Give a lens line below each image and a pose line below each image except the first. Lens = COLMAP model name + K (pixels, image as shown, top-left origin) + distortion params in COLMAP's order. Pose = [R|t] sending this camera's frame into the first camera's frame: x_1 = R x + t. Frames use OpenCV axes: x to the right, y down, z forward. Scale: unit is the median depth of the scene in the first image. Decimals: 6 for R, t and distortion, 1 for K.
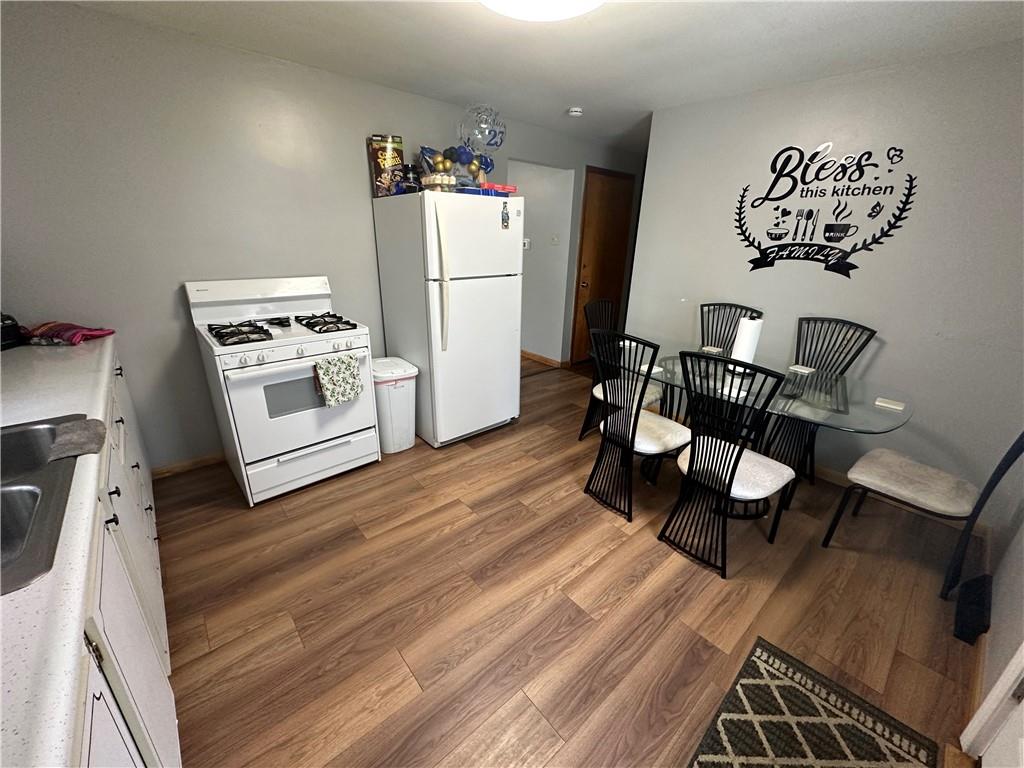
lens RADIAL K [[405.4, 0, 512.0], [0, 405.4, 386.3], [0, 0, 1]] dist [-0.001918, -0.000274]
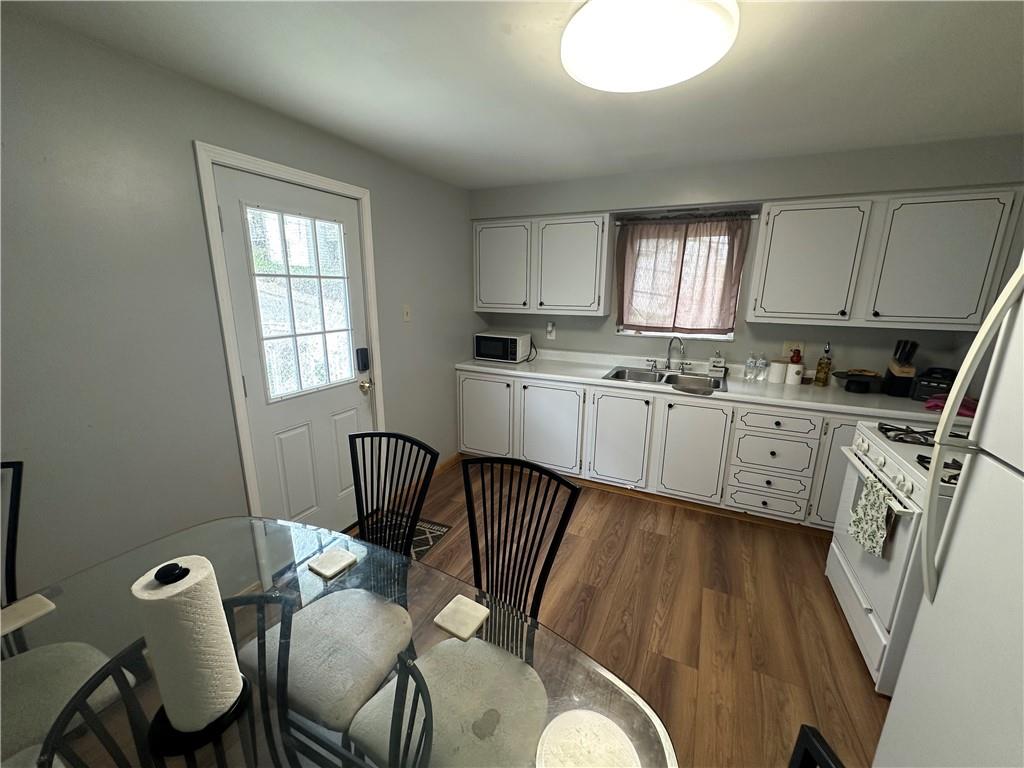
lens RADIAL K [[405.4, 0, 512.0], [0, 405.4, 386.3], [0, 0, 1]] dist [-0.001918, -0.000274]
pose [[-0.912495, 0.044906, -0.406615, 0.471366], [-0.197954, 0.821370, 0.534945, -0.485999], [0.358003, 0.568626, -0.740607, 1.212567]]
